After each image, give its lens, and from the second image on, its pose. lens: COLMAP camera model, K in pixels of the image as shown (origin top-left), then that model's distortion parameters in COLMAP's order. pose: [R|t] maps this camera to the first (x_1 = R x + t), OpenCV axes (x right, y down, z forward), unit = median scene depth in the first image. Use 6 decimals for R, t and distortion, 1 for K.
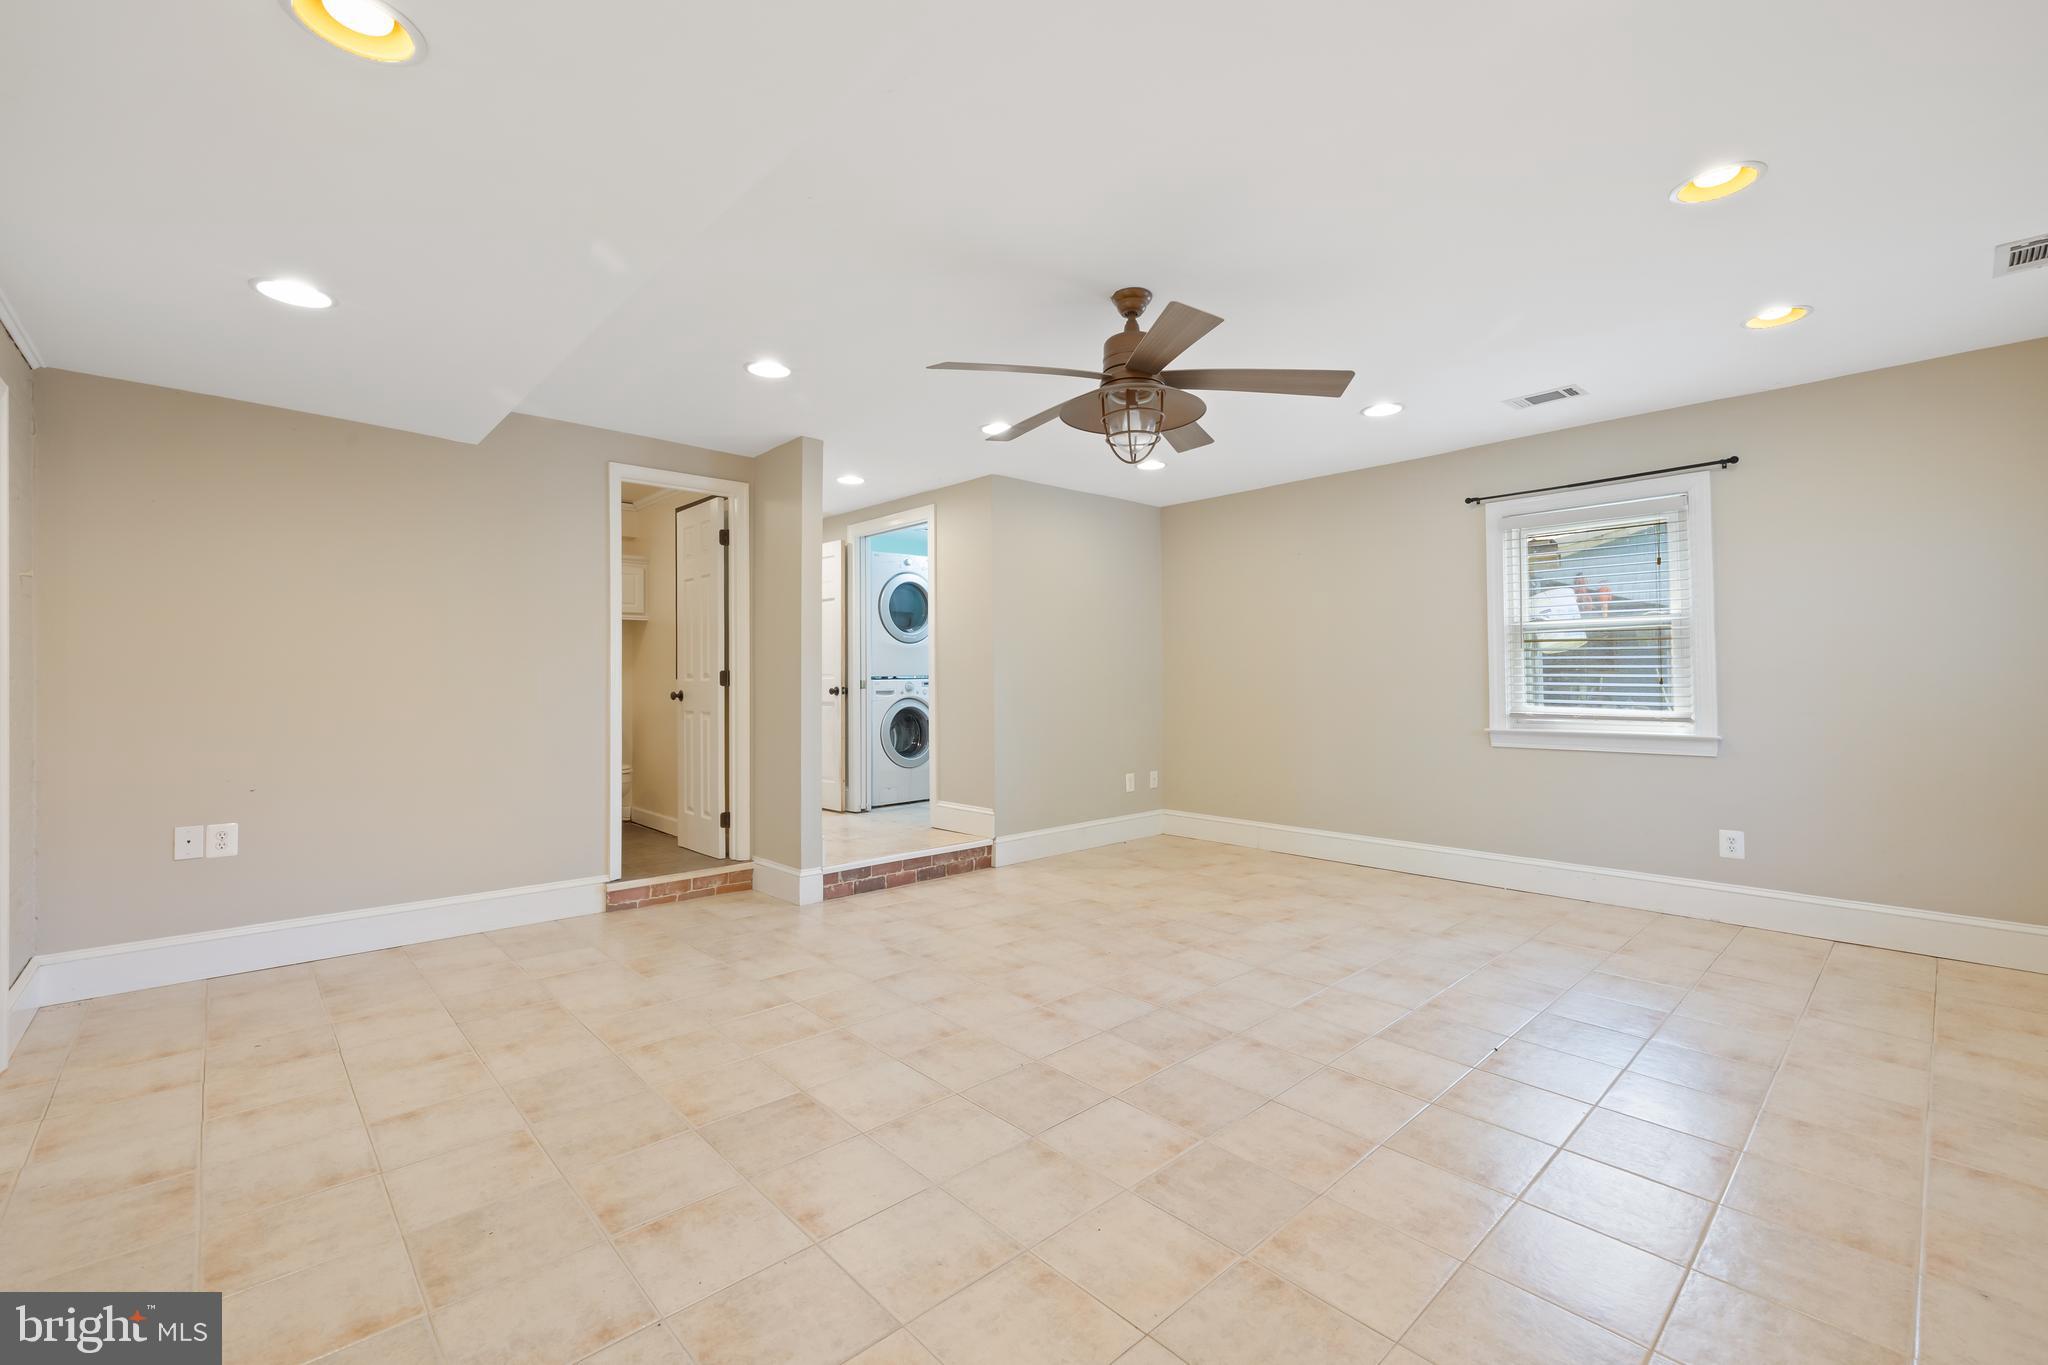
lens RADIAL K [[859.1, 0, 1032.7], [0, 859.1, 671.5], [0, 0, 1]] dist [0.005744, 0.001030]
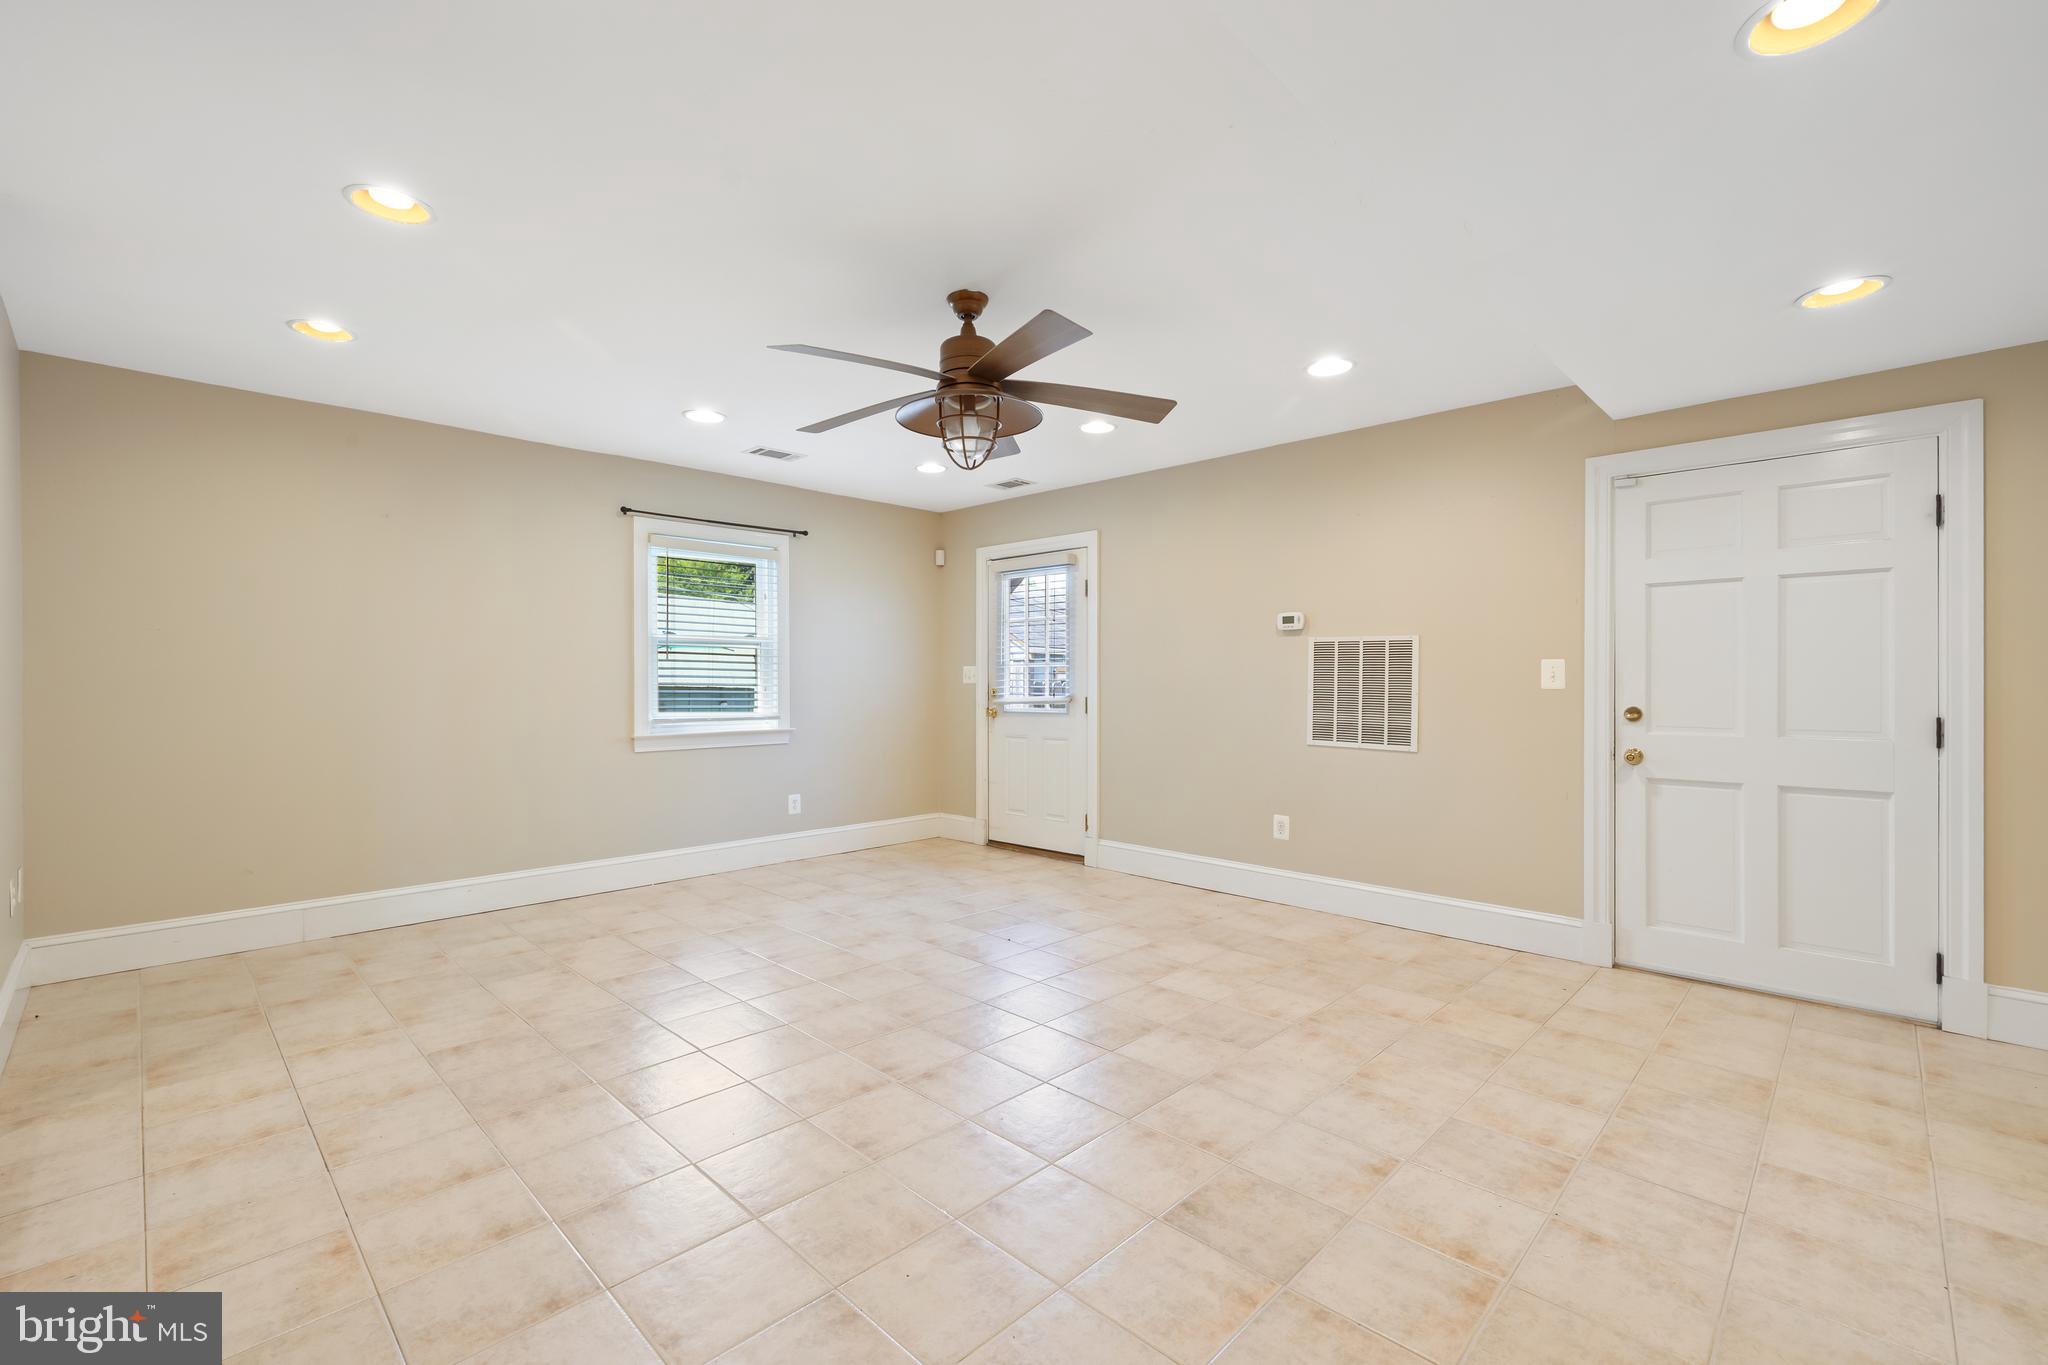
lens RADIAL K [[859.1, 0, 1025.9], [0, 859.1, 684.4], [0, 0, 1]] dist [0.005744, 0.001030]
pose [[-0.031768, 0.003303, 0.999490, -0.800711], [-0.008960, 0.999953, -0.003589, 0.007701], [-0.999455, -0.009069, -0.031737, 0.880541]]
